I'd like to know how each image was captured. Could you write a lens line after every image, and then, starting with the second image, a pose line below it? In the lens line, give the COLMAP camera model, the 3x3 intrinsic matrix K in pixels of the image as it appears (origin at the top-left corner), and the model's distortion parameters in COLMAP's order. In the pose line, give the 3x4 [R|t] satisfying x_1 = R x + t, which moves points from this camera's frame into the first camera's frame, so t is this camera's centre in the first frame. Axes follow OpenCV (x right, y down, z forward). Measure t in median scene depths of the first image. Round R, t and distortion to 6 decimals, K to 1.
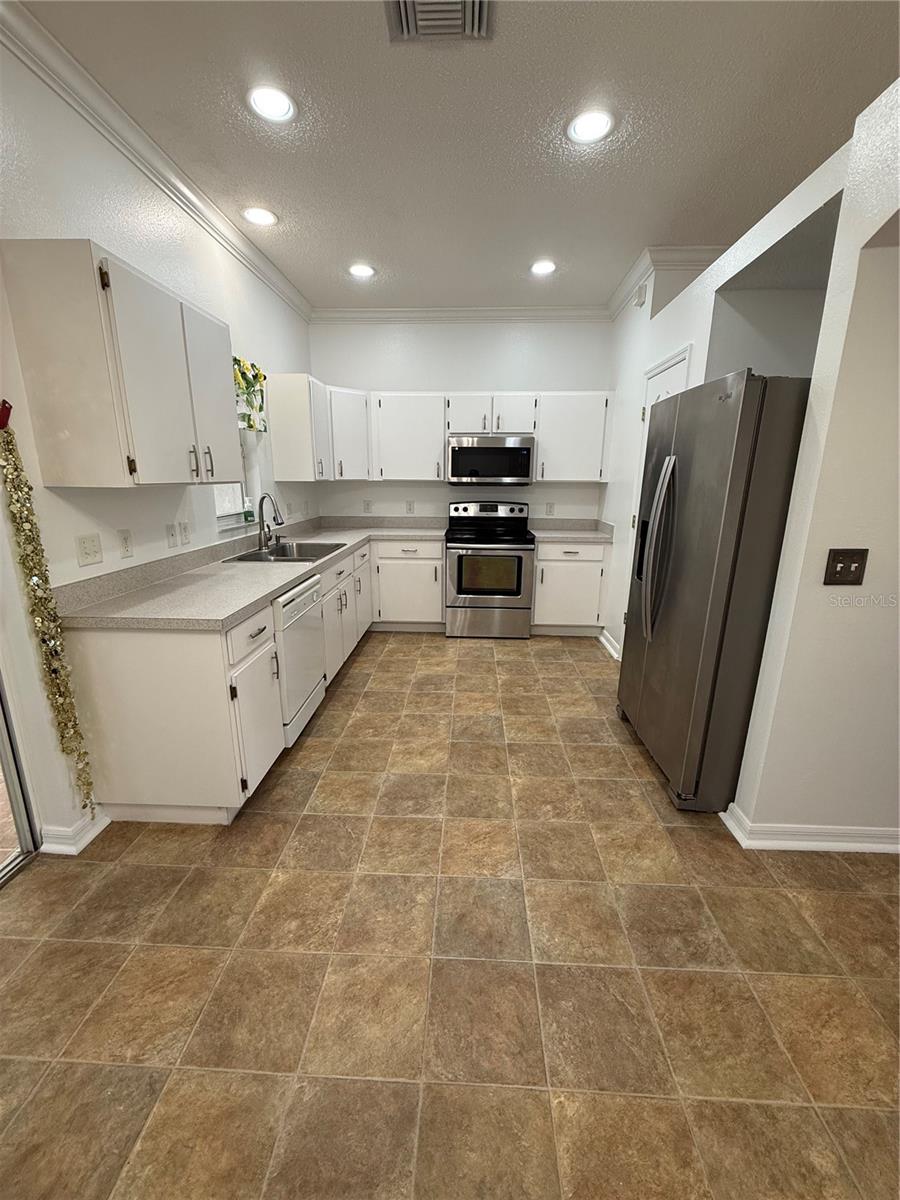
lens RADIAL K [[477.9, 0, 448.9], [0, 477.9, 598.7], [0, 0, 1]] dist [0.000038, 0.000205]
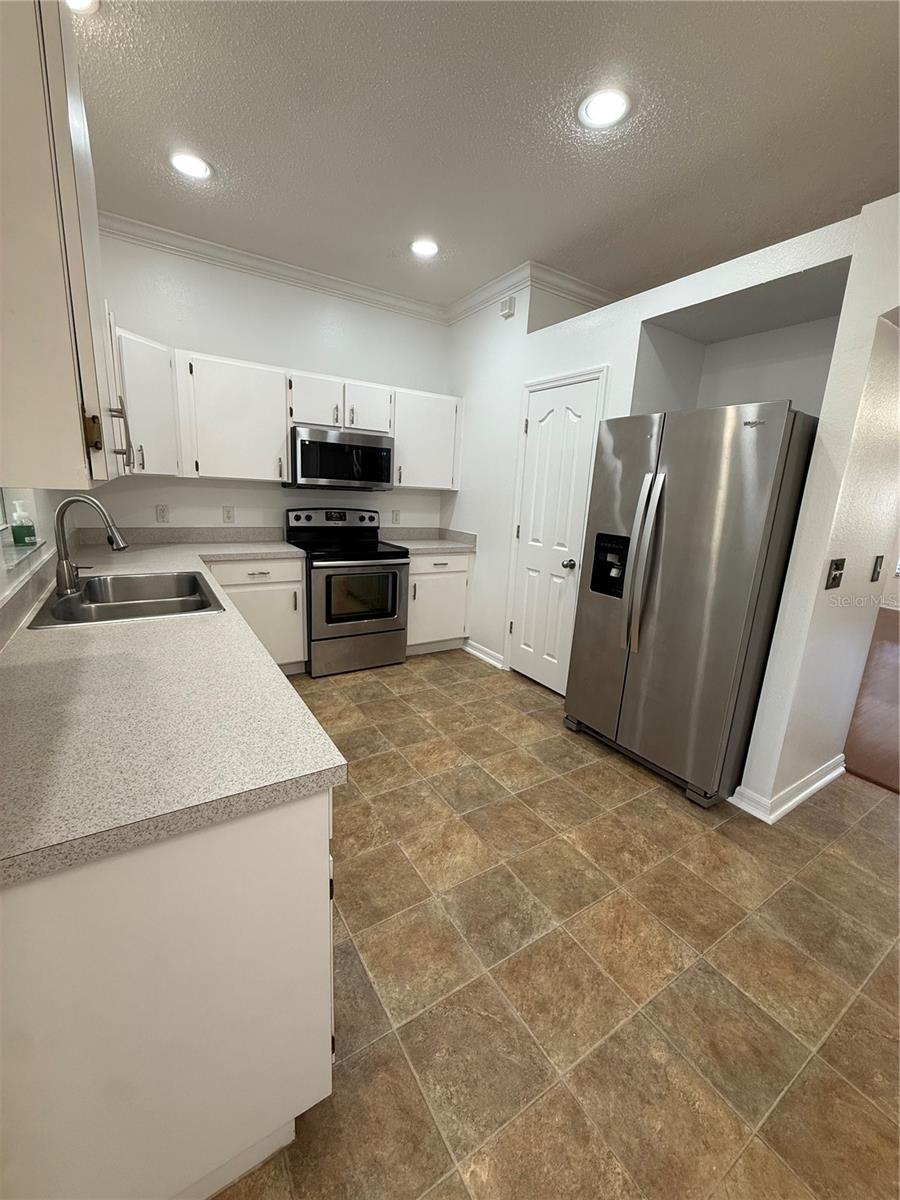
lens RADIAL K [[477.9, 0, 451.1], [0, 477.9, 598.2], [0, 0, 1]] dist [0.000038, 0.000205]
pose [[0.815591, -0.097065, 0.570429, -0.506277], [0.099653, 0.994662, 0.026771, -0.100049], [-0.569983, 0.035011, 0.820910, 0.409270]]
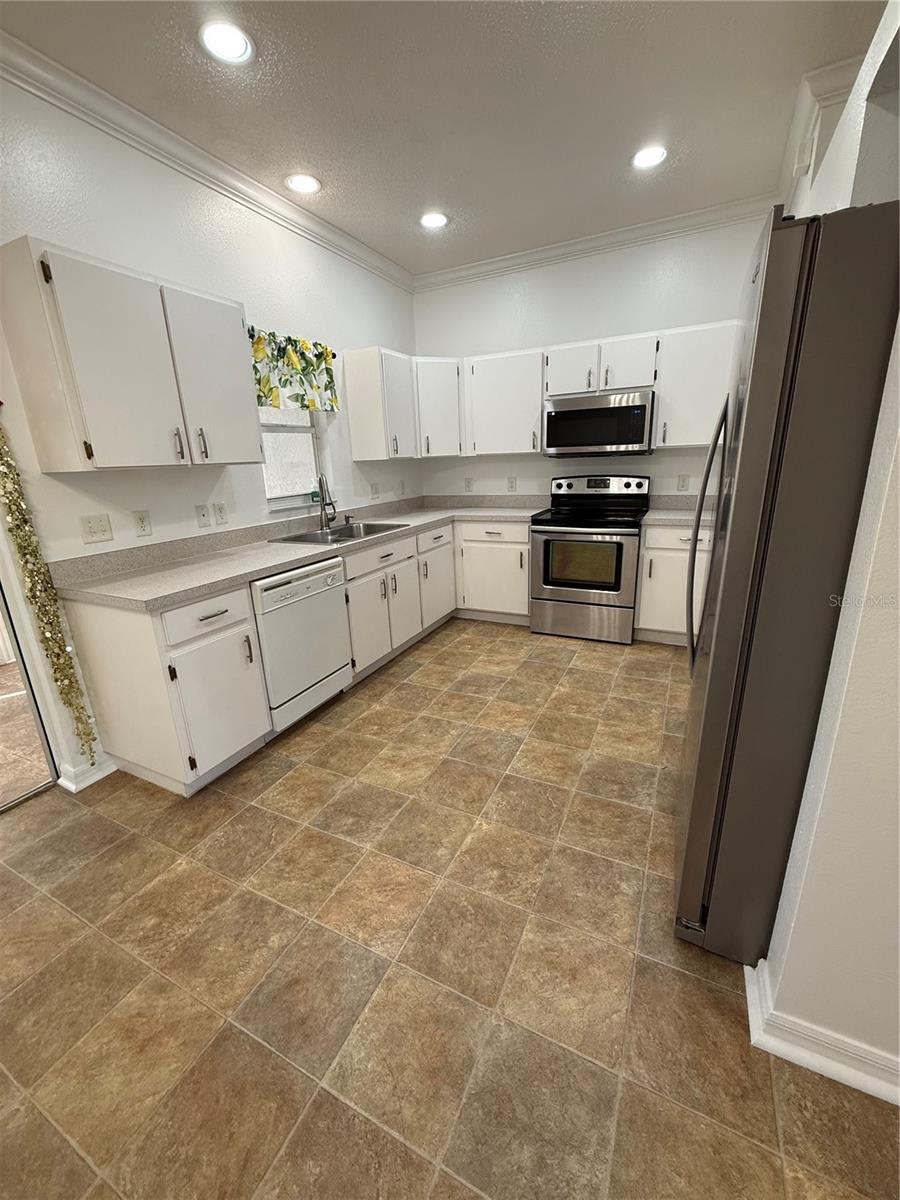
lens RADIAL K [[477.9, 0, 447.9], [0, 477.9, 598.0], [0, 0, 1]] dist [0.000038, 0.000205]
pose [[0.913617, 0.074309, -0.399727, 0.394749], [-0.057802, 0.996909, 0.053214, -0.041403], [0.402446, -0.025512, 0.915088, 0.261473]]
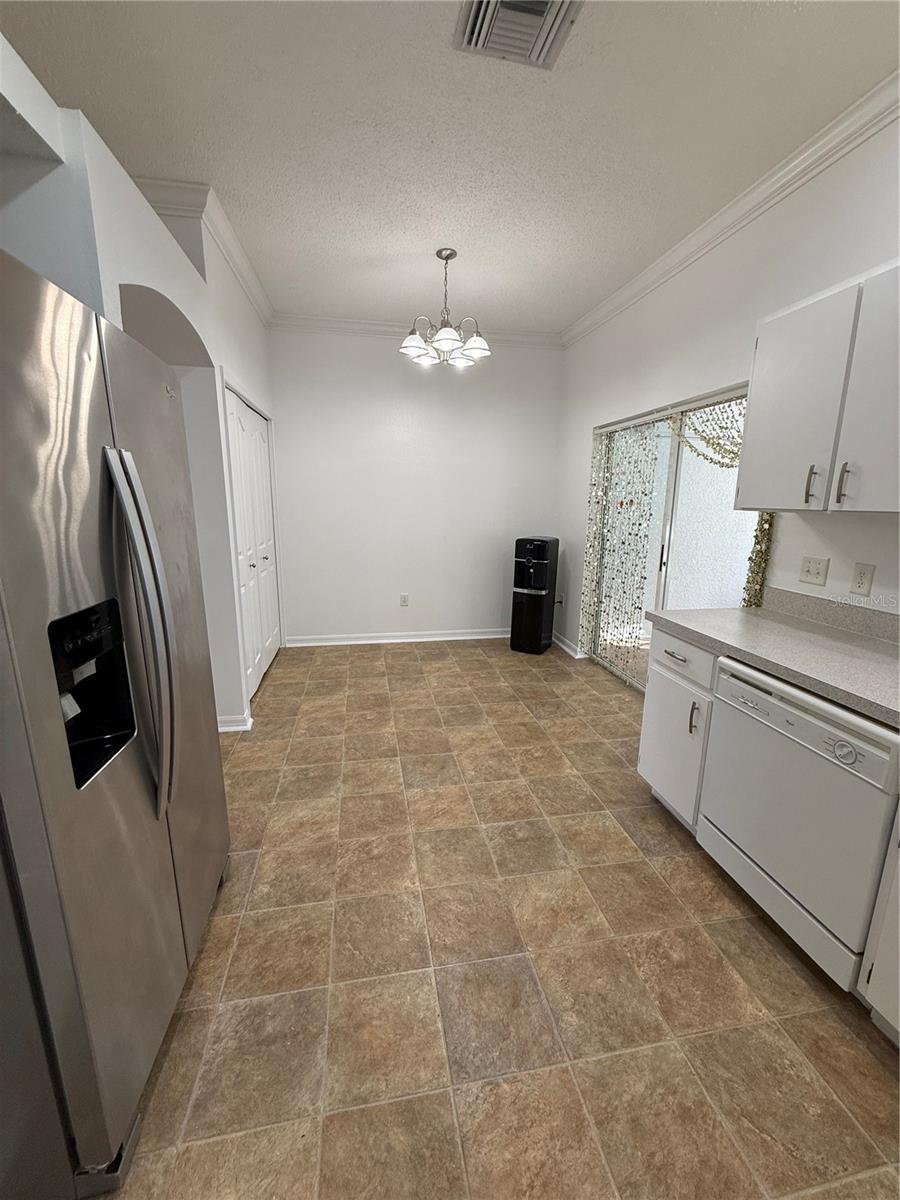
lens RADIAL K [[477.9, 0, 449.7], [0, 477.9, 603.3], [0, 0, 1]] dist [0.000038, 0.000205]
pose [[-0.973183, 0.033866, -0.227524, 0.250464], [-0.073280, 0.891929, 0.446197, -0.390907], [0.218046, 0.450905, -0.865529, 1.533693]]
